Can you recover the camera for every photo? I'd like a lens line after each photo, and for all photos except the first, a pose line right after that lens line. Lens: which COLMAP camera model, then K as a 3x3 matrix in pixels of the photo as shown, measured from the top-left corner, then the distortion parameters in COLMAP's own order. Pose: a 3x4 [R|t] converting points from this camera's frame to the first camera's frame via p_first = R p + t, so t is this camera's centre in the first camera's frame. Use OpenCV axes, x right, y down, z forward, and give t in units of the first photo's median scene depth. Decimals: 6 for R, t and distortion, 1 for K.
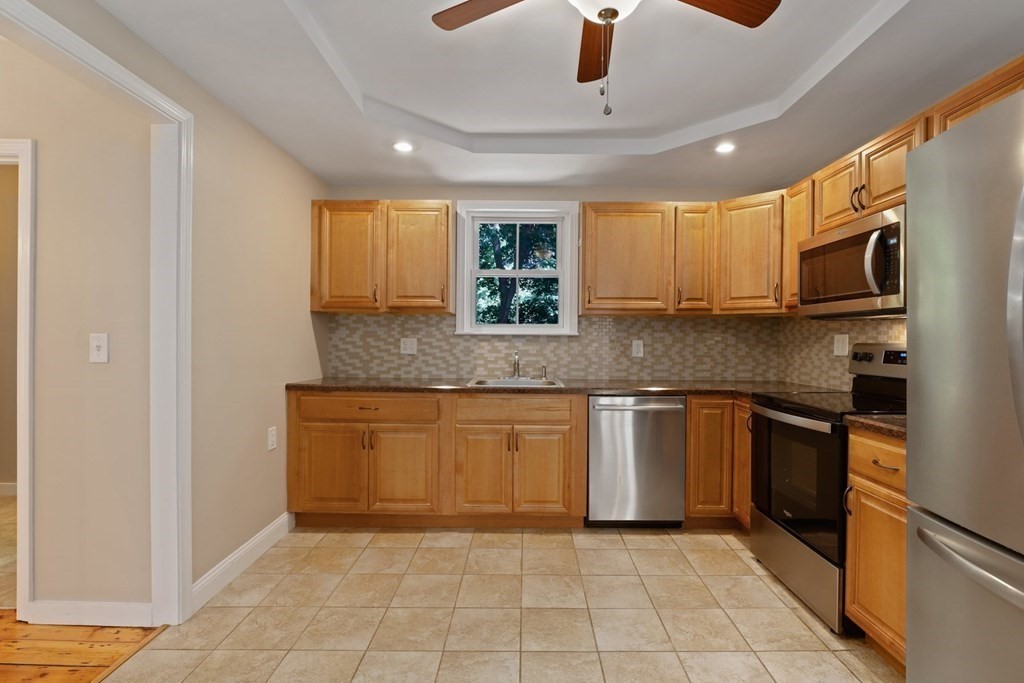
lens RADIAL K [[481.6, 0, 518.2], [0, 481.6, 340.8], [0, 0, 1]] dist [-0.020168, 0.006872]
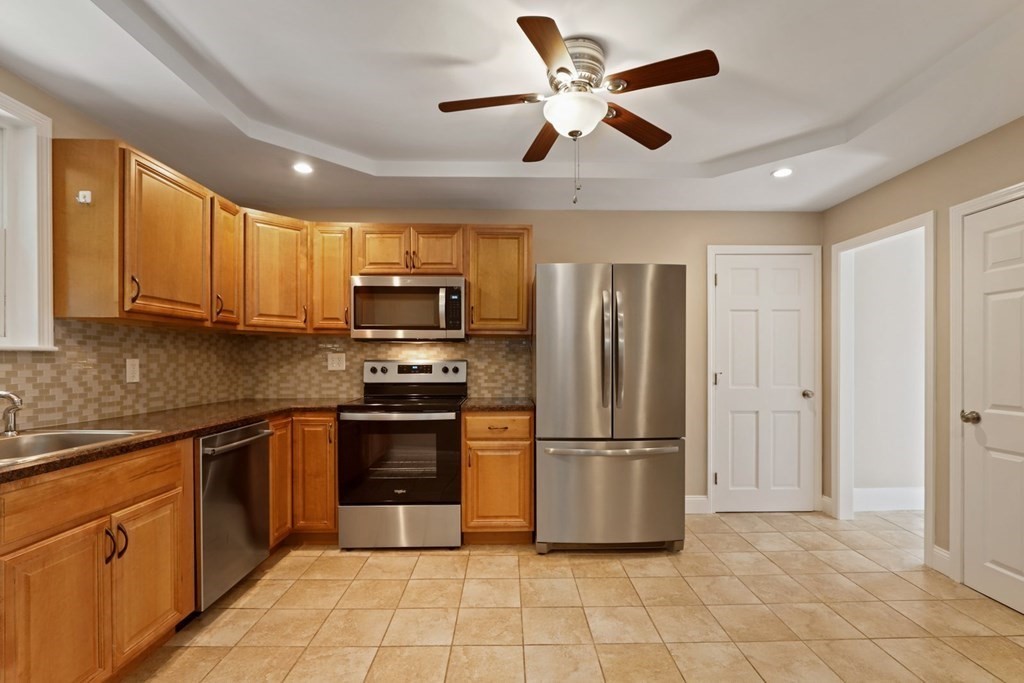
lens RADIAL K [[481.6, 0, 519.8], [0, 481.6, 364.2], [0, 0, 1]] dist [-0.020168, 0.006872]
pose [[-0.047284, -0.016017, 0.998753, -0.573053], [0.001752, 0.999869, 0.016118, -0.004156], [-0.998880, 0.002512, -0.047250, 0.559090]]
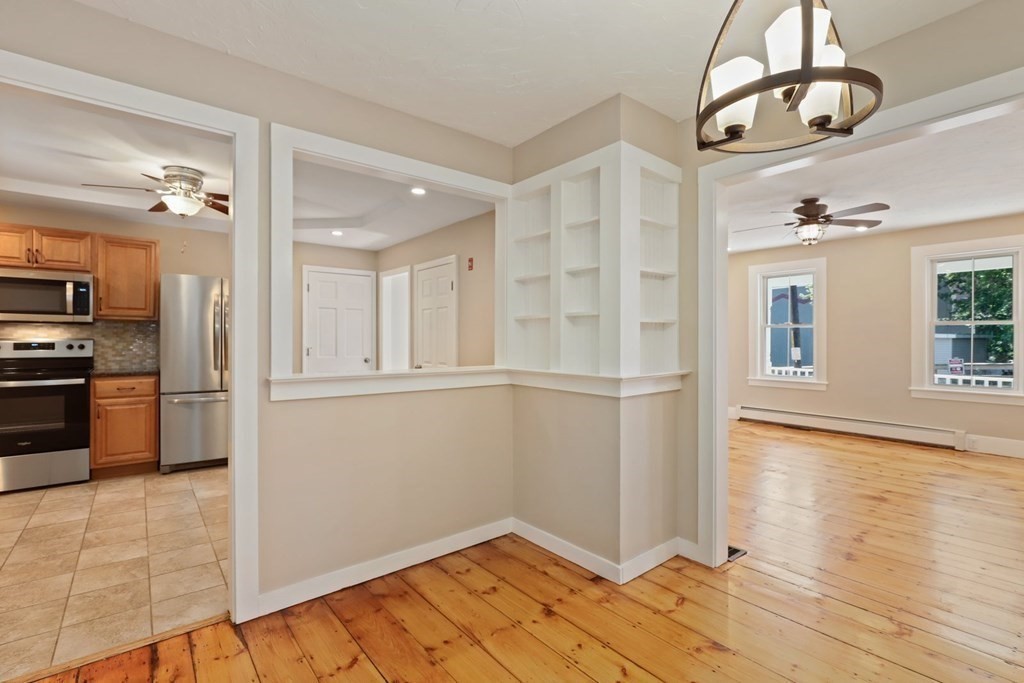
lens RADIAL K [[481.6, 0, 533.4], [0, 481.6, 339.1], [0, 0, 1]] dist [-0.020168, 0.006872]
pose [[-0.653896, -0.012644, 0.756478, -1.371326], [-0.009407, 0.999919, 0.008581, -0.019923], [-0.756526, -0.001506, -0.653962, 0.566932]]
